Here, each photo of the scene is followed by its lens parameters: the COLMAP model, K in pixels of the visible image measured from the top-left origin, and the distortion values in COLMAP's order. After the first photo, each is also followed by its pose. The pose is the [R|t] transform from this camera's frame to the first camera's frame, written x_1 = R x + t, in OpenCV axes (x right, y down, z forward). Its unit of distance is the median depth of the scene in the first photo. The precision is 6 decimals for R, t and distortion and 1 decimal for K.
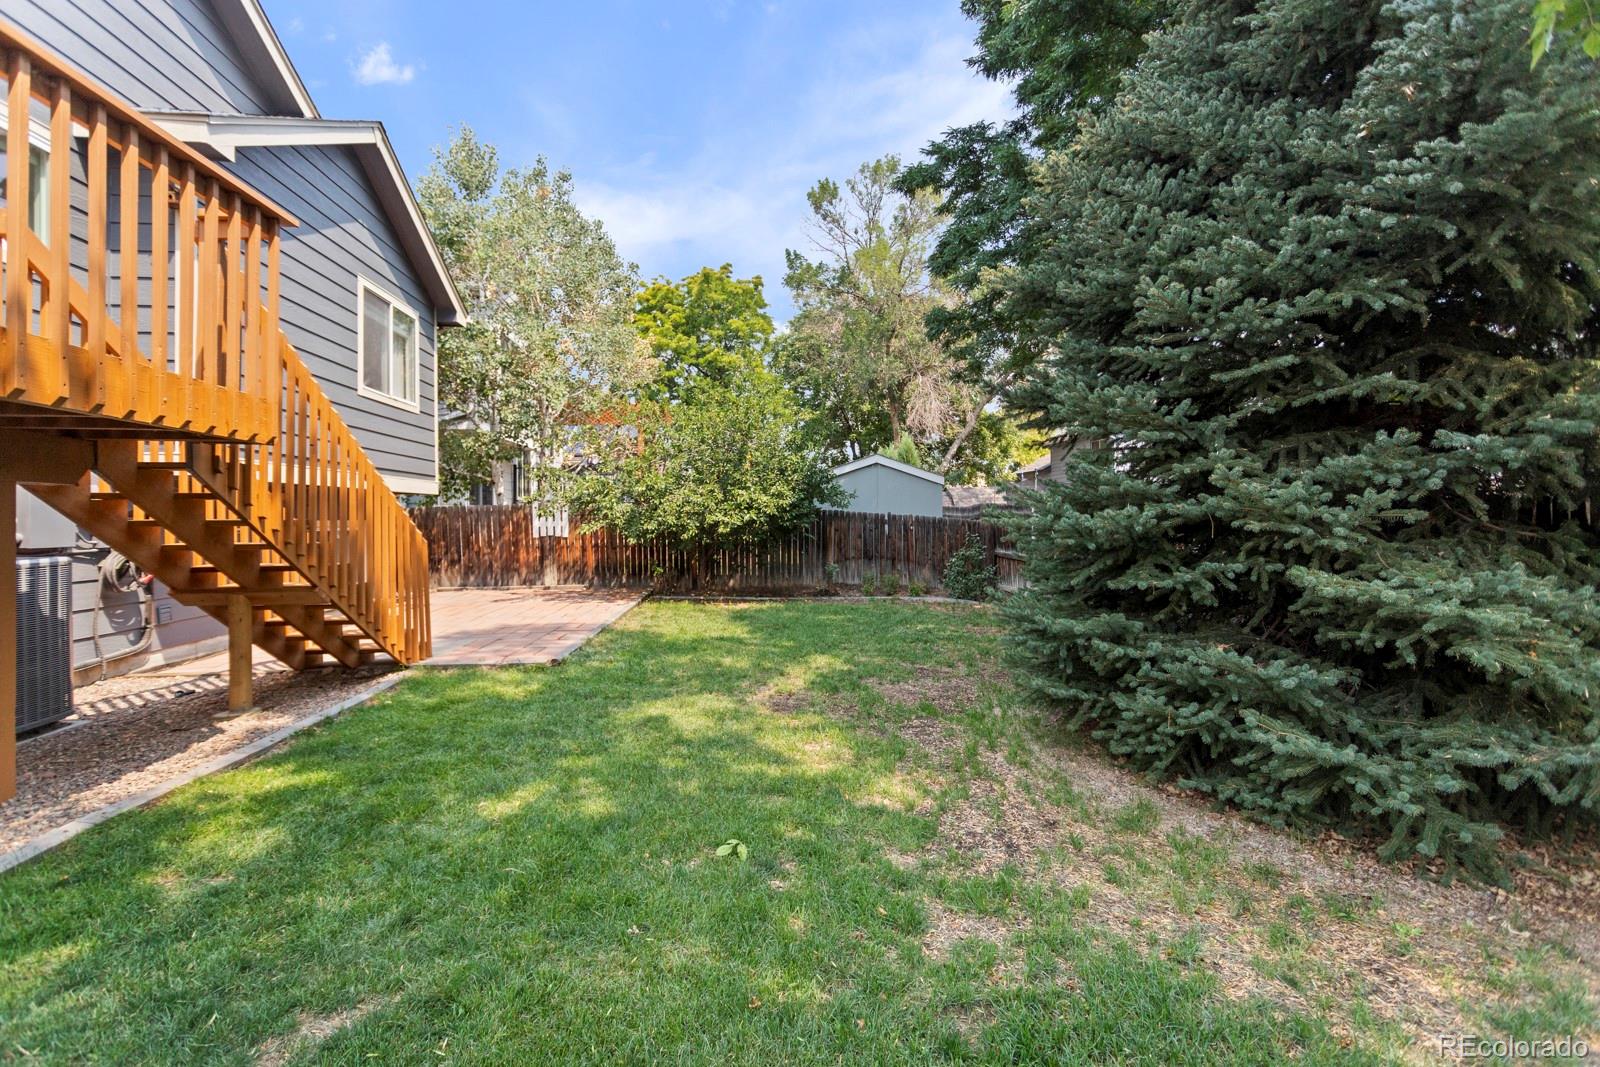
lens RADIAL K [[779.0, 0, 803.1], [0, 779.0, 507.0], [0, 0, 1]] dist [0.000200, 0.000722]
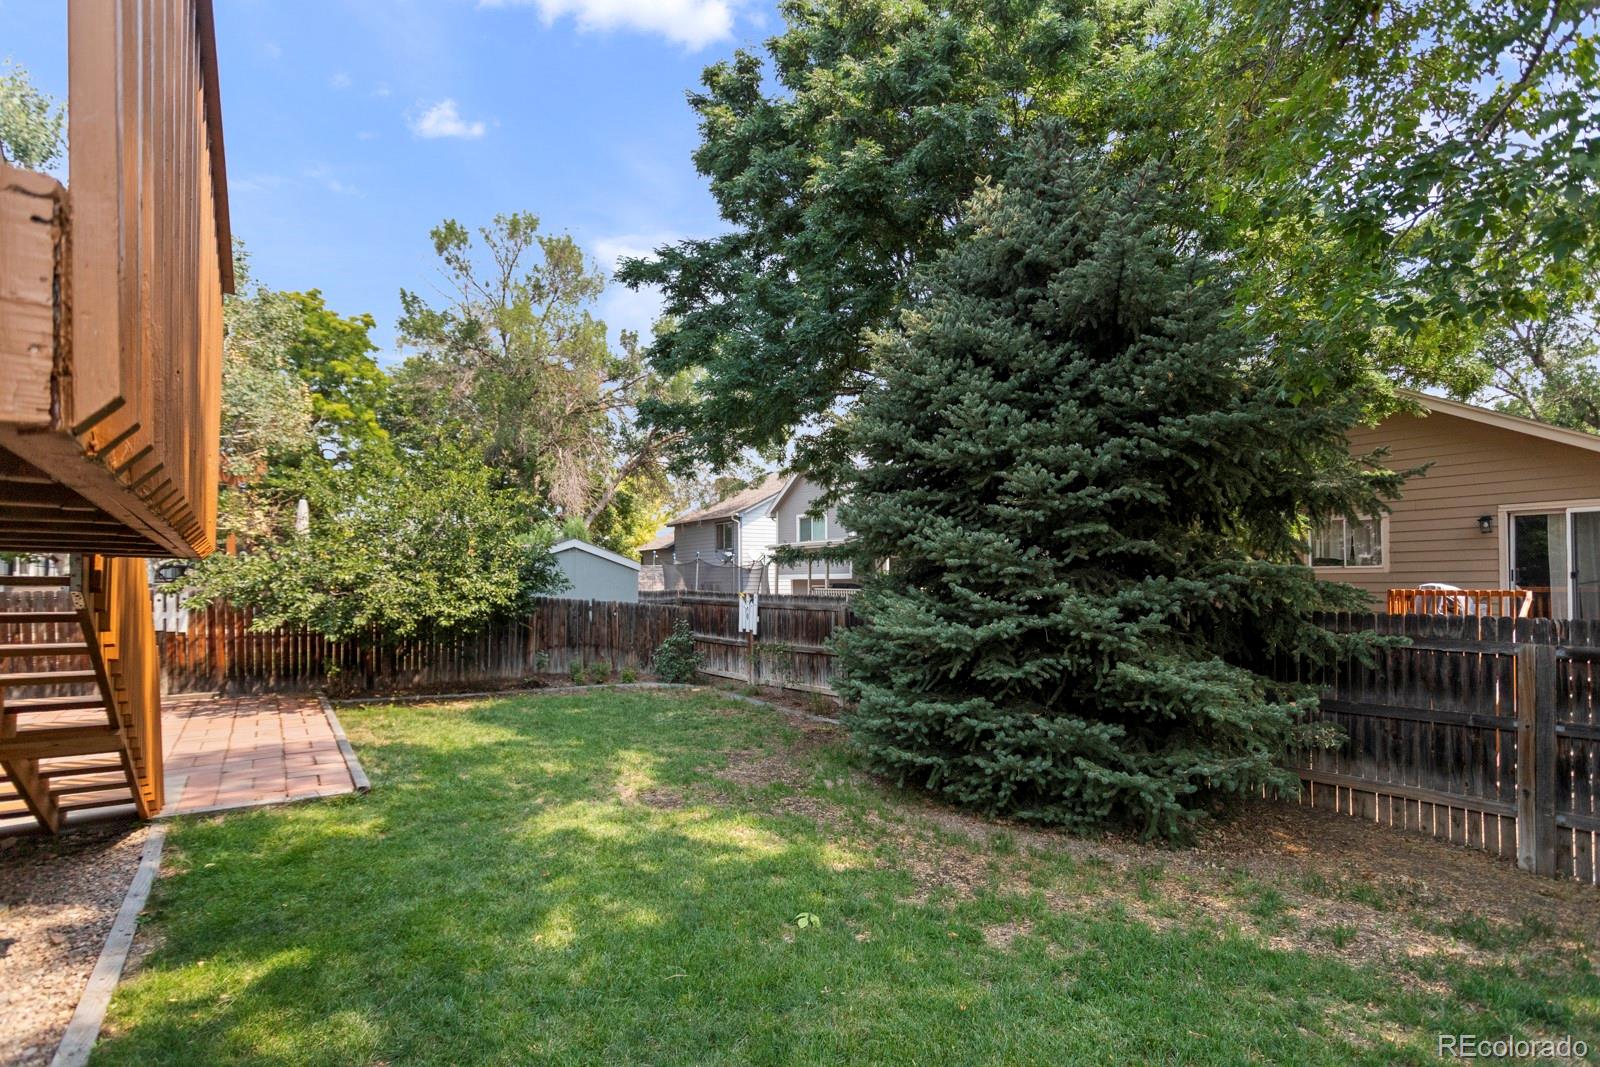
lens RADIAL K [[787.9, 0, 830.7], [0, 787.9, 579.4], [0, 0, 1]] dist [0.003540, 0.000991]
pose [[0.852503, 0.011384, 0.522598, -0.299282], [-0.011305, 0.999931, -0.003340, -0.034436], [-0.522600, -0.003060, 0.852573, -0.020516]]
